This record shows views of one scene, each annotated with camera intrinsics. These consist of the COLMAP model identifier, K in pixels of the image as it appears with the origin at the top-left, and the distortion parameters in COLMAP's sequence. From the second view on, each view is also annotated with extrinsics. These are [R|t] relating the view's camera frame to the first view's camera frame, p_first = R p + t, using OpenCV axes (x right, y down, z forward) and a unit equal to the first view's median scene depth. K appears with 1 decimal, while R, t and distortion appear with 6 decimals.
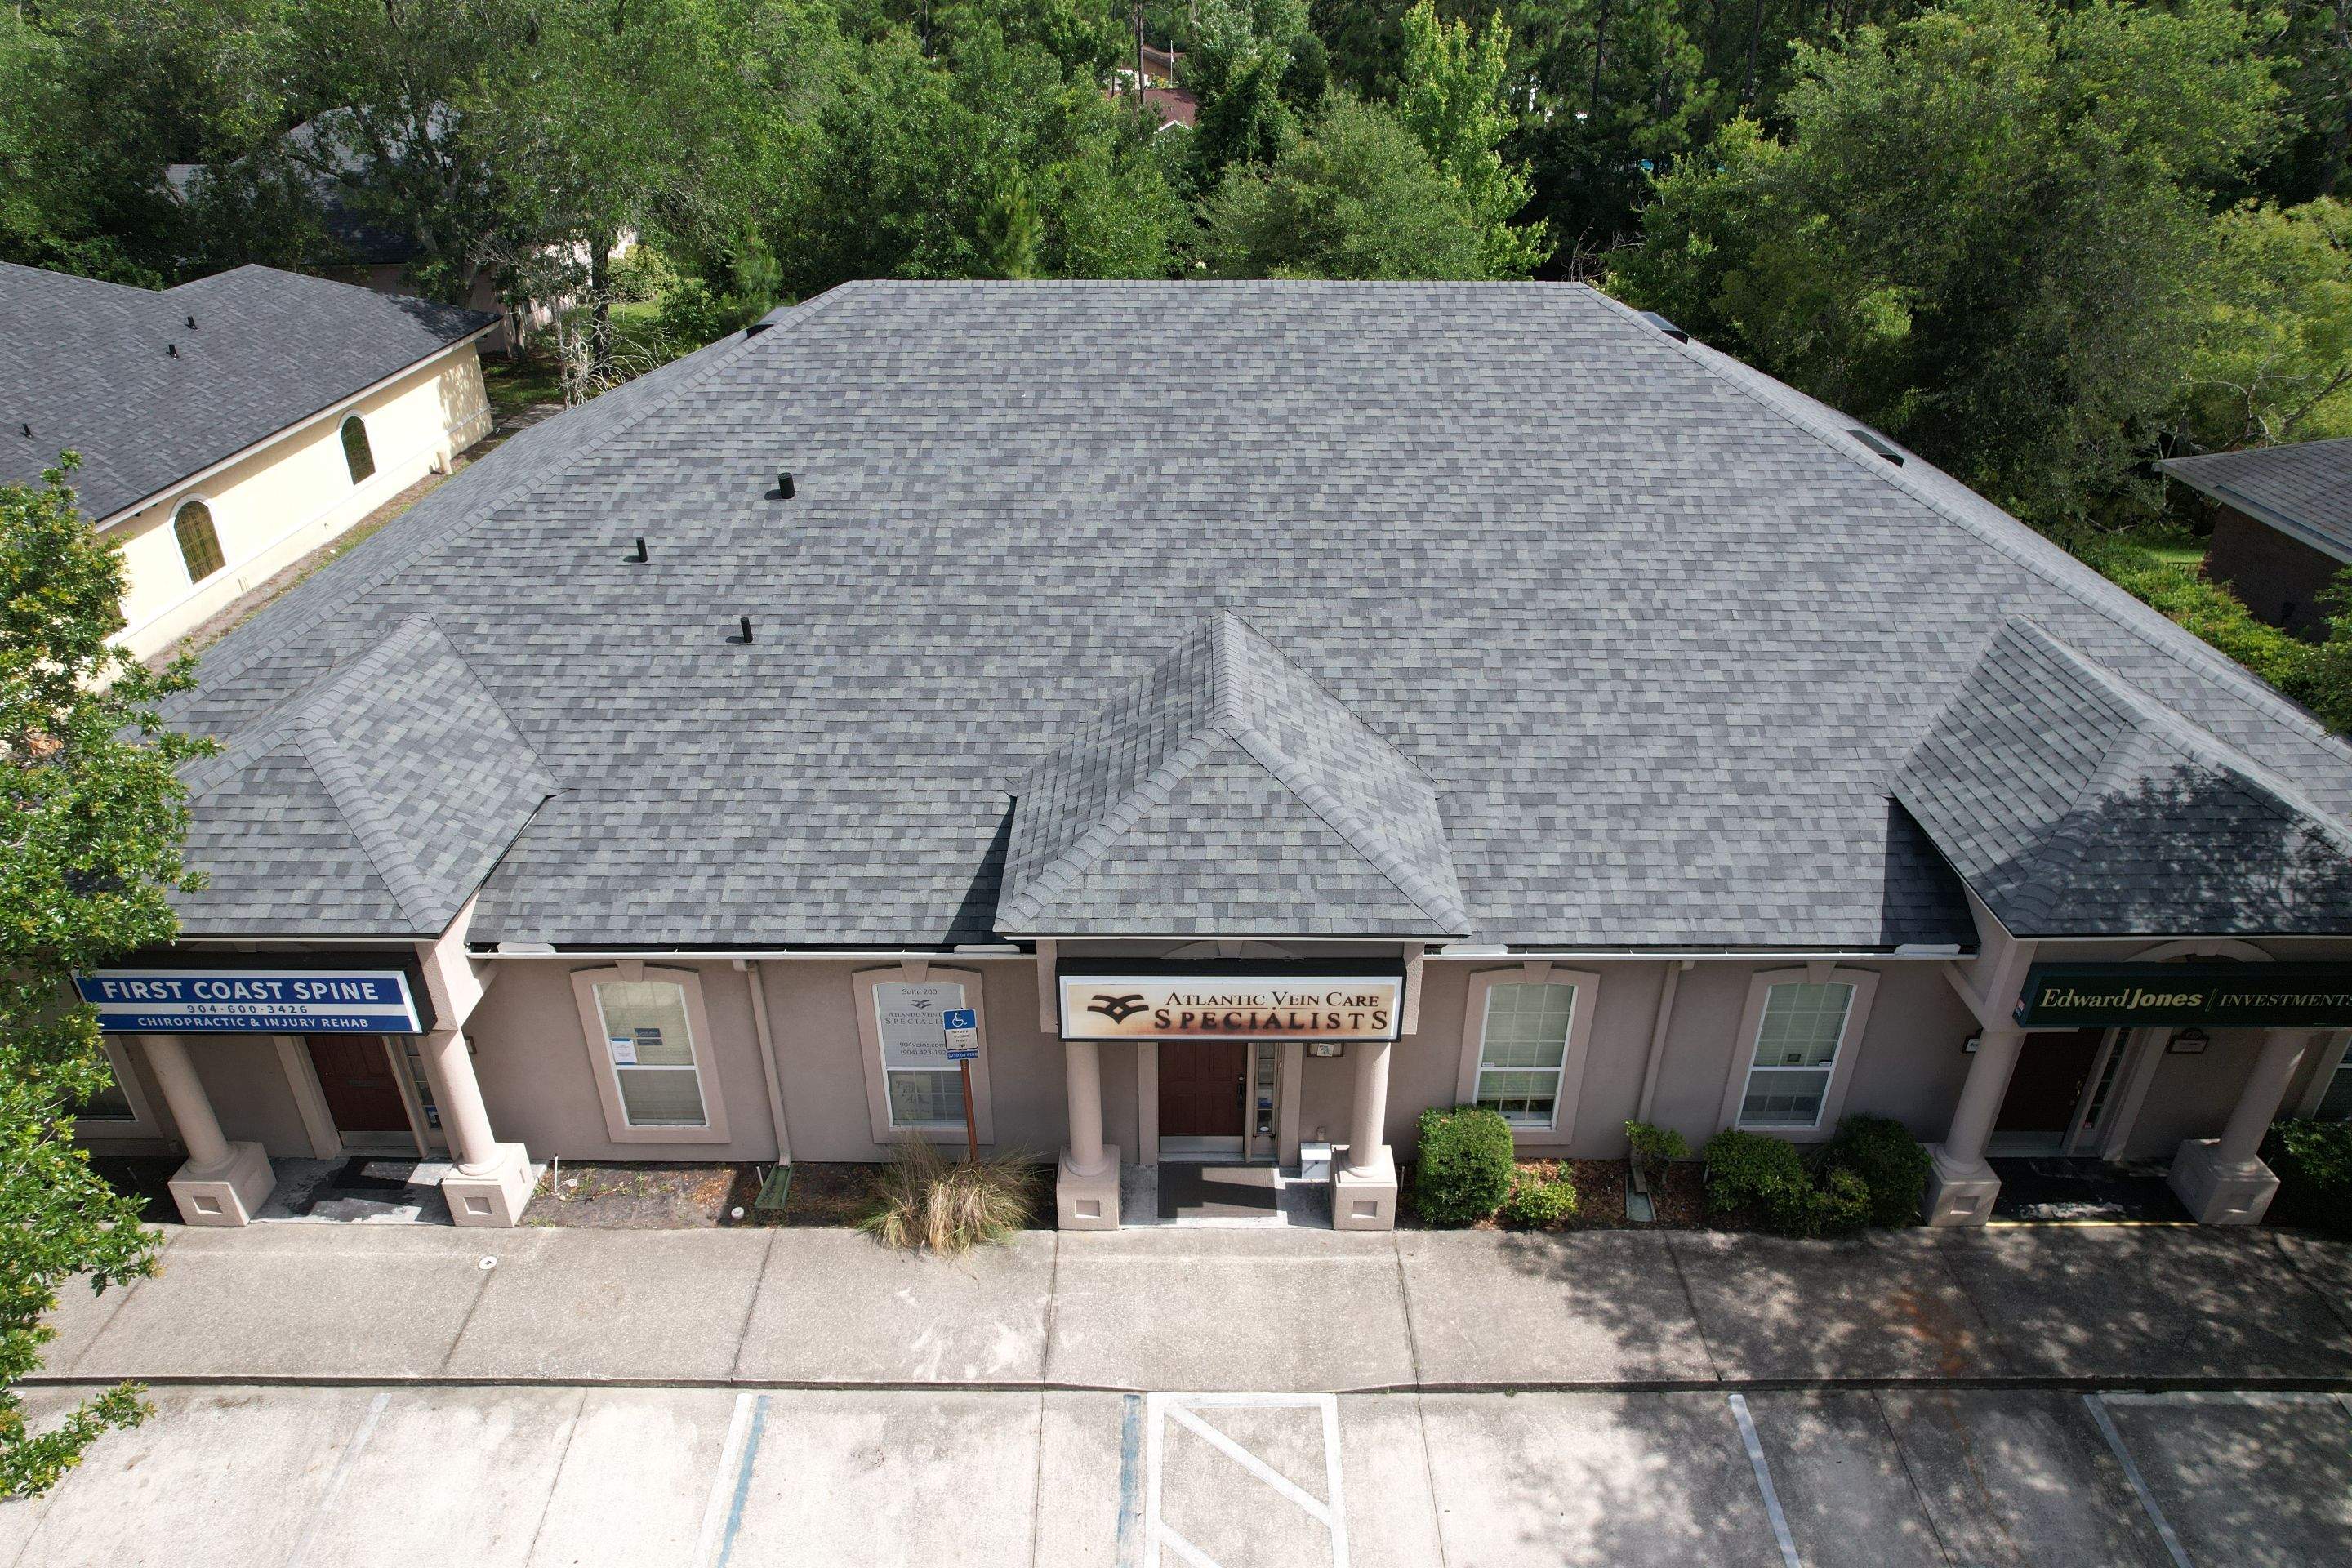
lens RADIAL K [[1510.1, 0, 1176.0], [0, 1510.1, 784.0], [0, 0, 1]] dist [-0.070615, 0.059454]
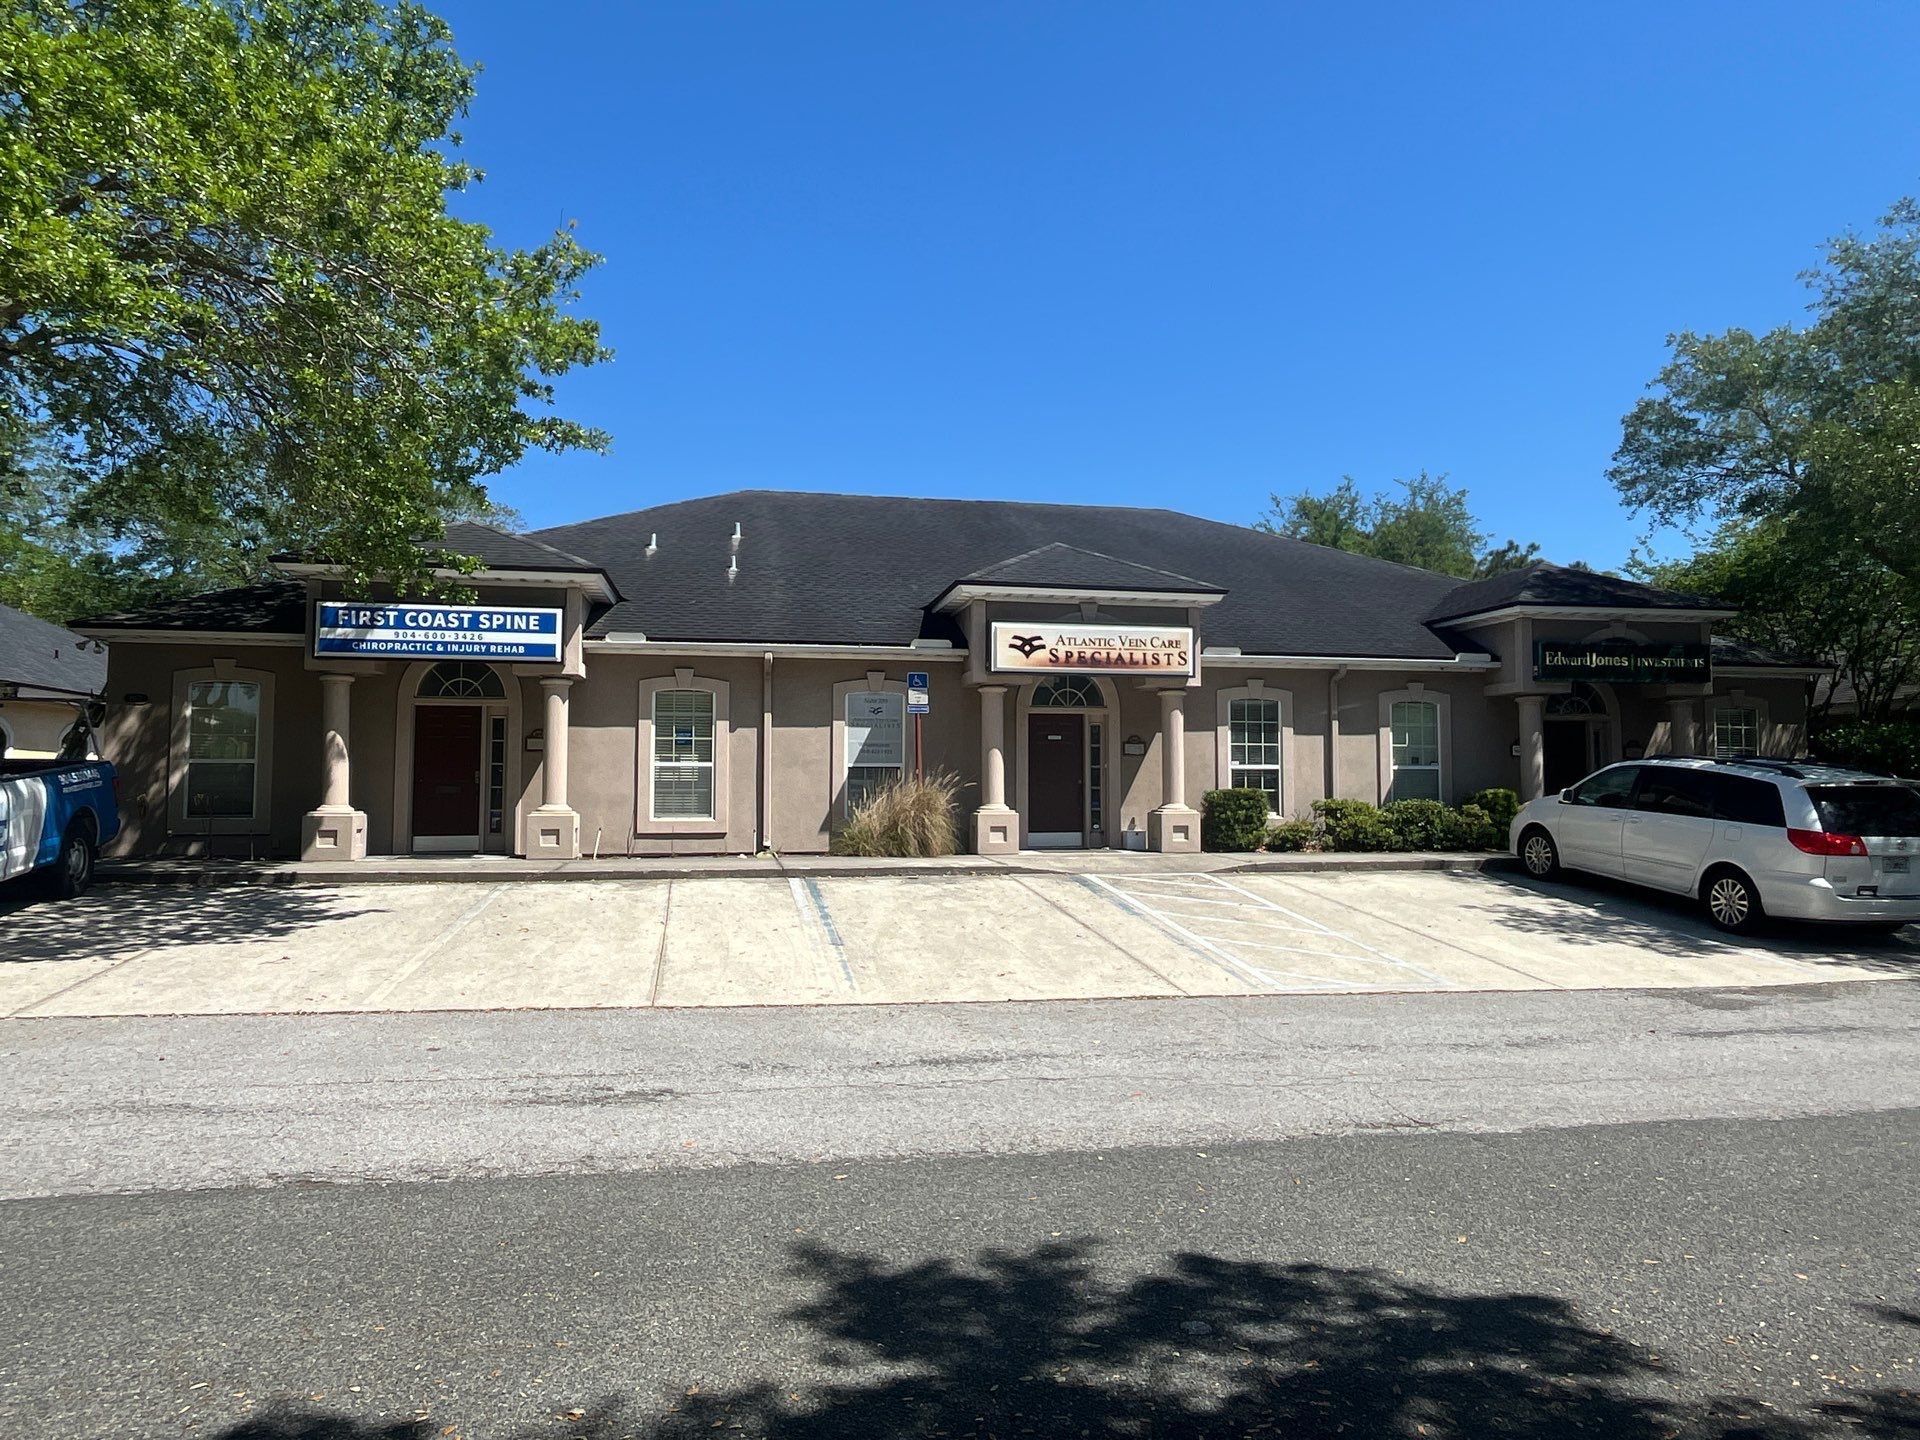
lens RADIAL K [[1248.9, 0, 960.0], [0, 1248.9, 720.0], [0, 0, 1]] dist [-0.020674, -0.000037]
pose [[0.980220, 0.015120, 0.197331, -0.368700], [0.091240, 0.850273, -0.518373, 0.894987], [-0.175624, 0.526124, 0.832076, -0.051019]]
